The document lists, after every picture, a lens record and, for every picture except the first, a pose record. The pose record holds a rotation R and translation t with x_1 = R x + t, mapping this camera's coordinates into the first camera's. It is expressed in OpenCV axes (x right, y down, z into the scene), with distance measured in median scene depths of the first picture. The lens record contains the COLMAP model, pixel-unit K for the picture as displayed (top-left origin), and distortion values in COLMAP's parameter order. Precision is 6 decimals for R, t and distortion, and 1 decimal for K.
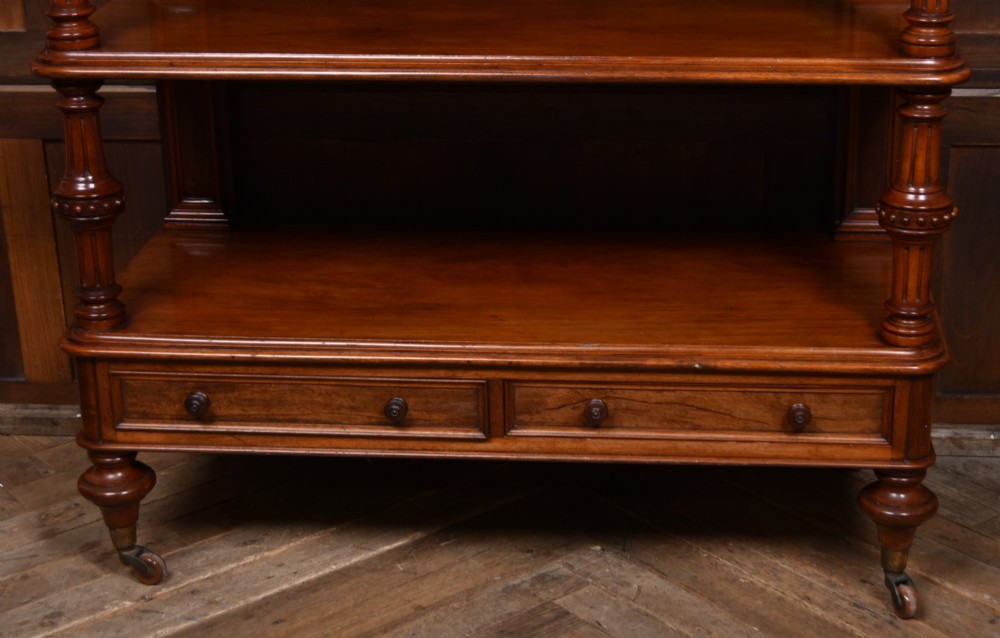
lens RADIAL K [[1873.8, 0, 550.1], [0, 1873.8, 365.1], [0, 0, 1]] dist [0.006214, -0.112279]
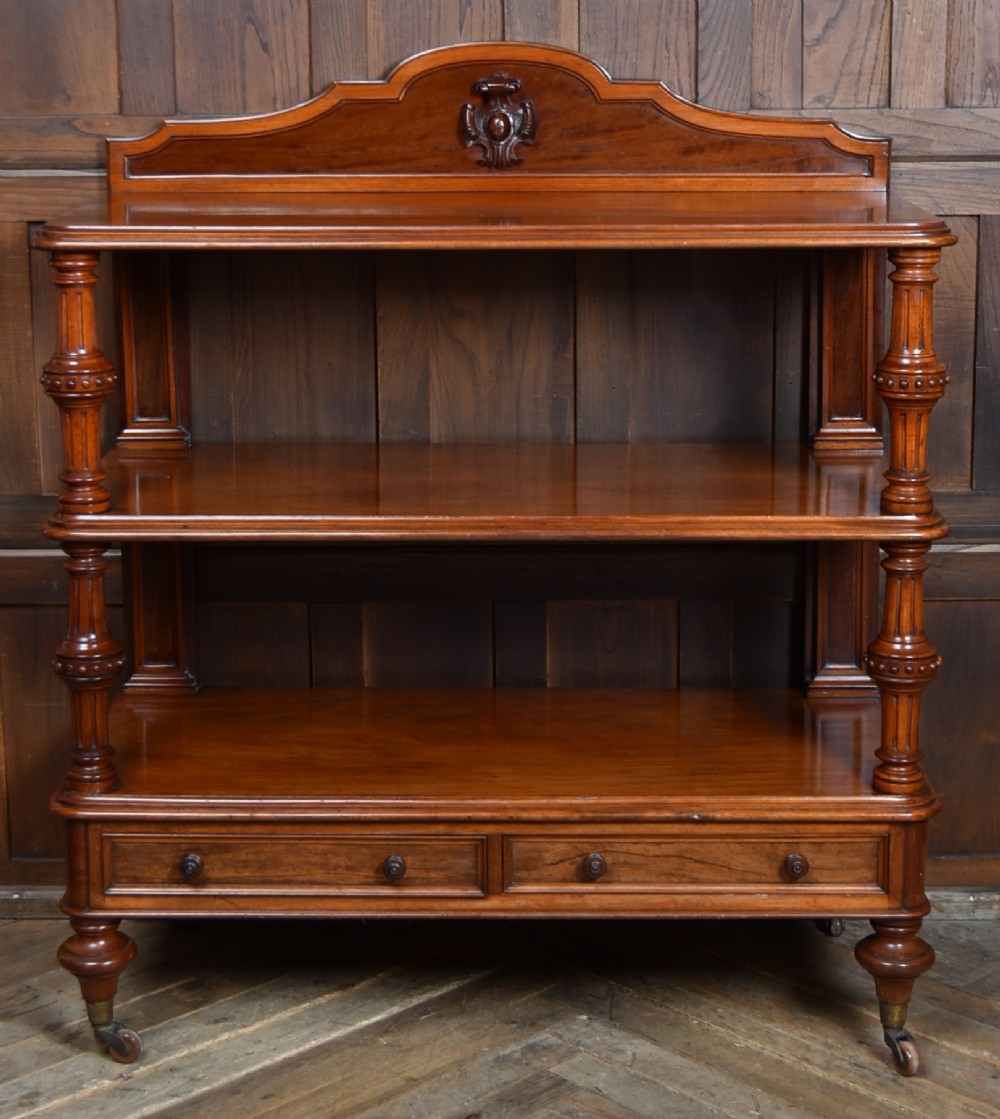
lens RADIAL K [[2296.7, 0, 486.2], [0, 2296.7, 400.4], [0, 0, 1]] dist [-0.009665, -0.045059]
pose [[0.997878, -0.004404, 0.064968, -0.108895], [0.018146, 0.976995, -0.212489, 0.040081], [-0.062538, 0.213217, 0.975001, -0.239145]]
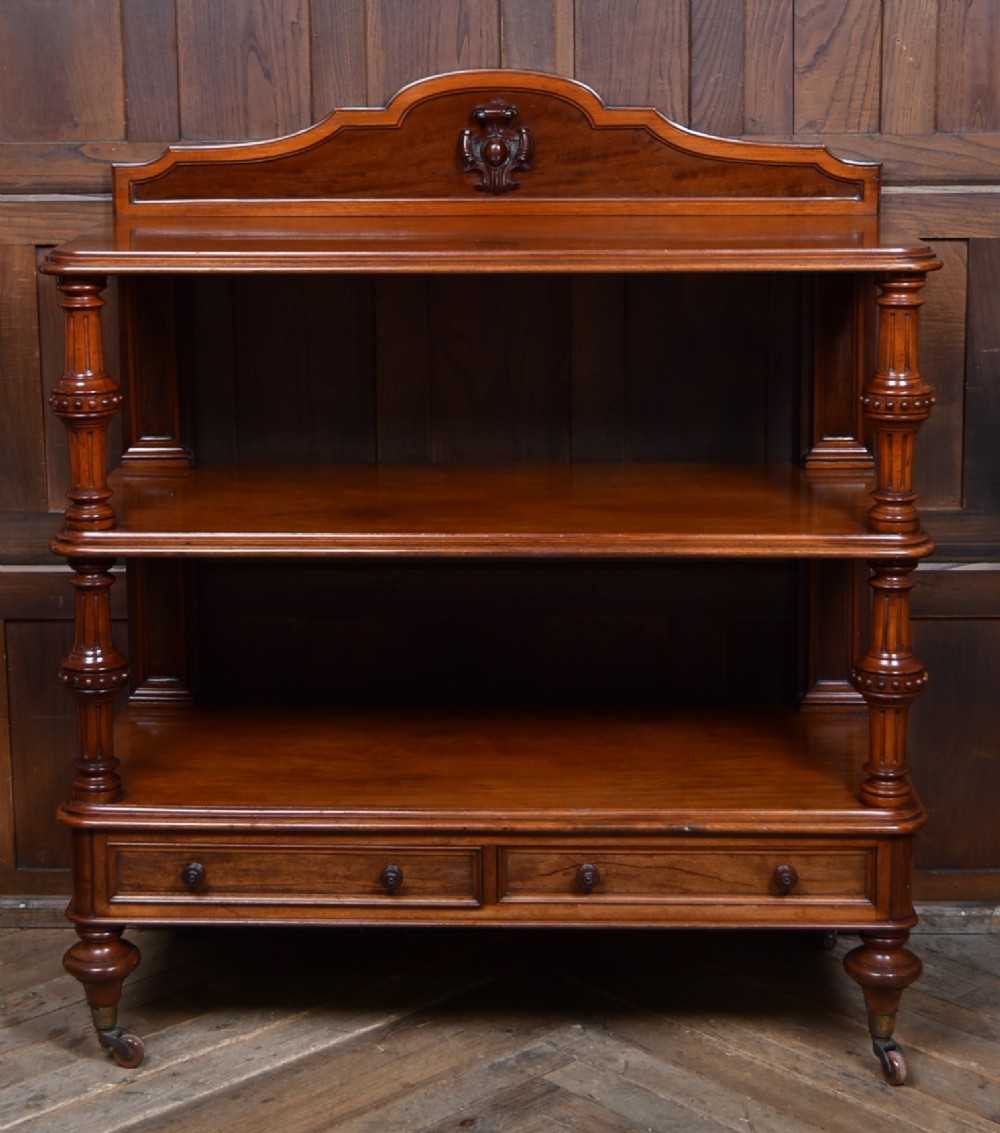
lens RADIAL K [[2340.4, 0, 444.5], [0, 2340.4, 393.1], [0, 0, 1]] dist [-0.012698, -0.022876]
pose [[0.999063, -0.002868, 0.043192, -0.104886], [0.012402, 0.974939, -0.222128, 0.048599], [-0.041473, 0.222456, 0.974060, -0.291226]]
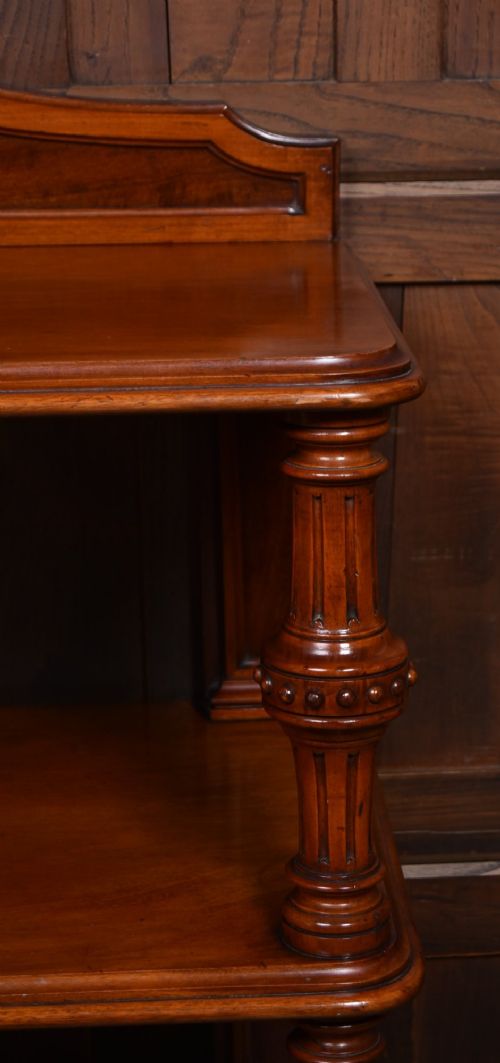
lens RADIAL K [[2307.7, 0, 330.8], [0, 2307.7, 533.2], [0, 0, 1]] dist [0.046992, -0.168469]
pose [[0.987866, -0.035346, 0.151236, 0.097758], [0.054563, 0.990672, -0.124869, -0.178470], [-0.145412, 0.131605, 0.980579, 0.332610]]
